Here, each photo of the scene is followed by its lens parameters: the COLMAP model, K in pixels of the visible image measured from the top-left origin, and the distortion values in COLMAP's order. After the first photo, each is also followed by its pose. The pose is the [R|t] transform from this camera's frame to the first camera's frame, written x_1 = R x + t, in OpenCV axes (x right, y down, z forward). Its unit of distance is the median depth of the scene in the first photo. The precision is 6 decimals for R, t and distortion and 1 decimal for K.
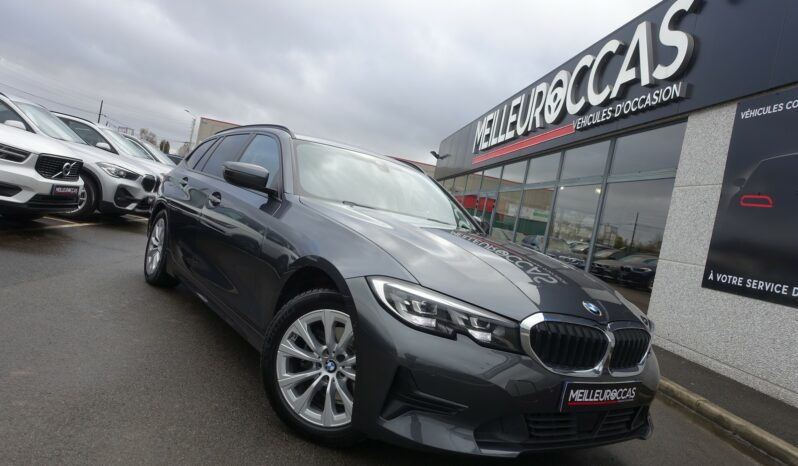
lens RADIAL K [[560.2, 0, 399.0], [0, 560.2, 233.0], [0, 0, 1]] dist [-0.000590, 0.001830]
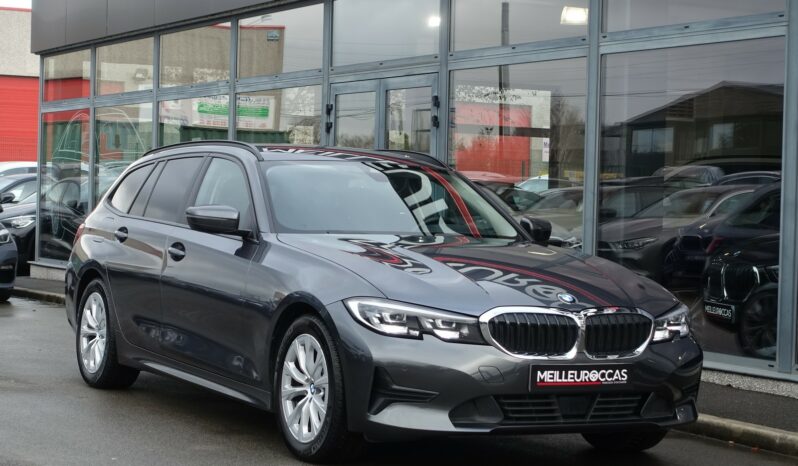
lens RADIAL K [[1636.9, 0, 399.0], [0, 1636.9, 233.0], [0, 0, 1]] dist [-0.024248, -0.042867]
pose [[0.978762, -0.162563, -0.124892, 0.481477], [0.159085, 0.986556, -0.037401, 0.087039], [0.129293, 0.016738, 0.991465, -2.219325]]
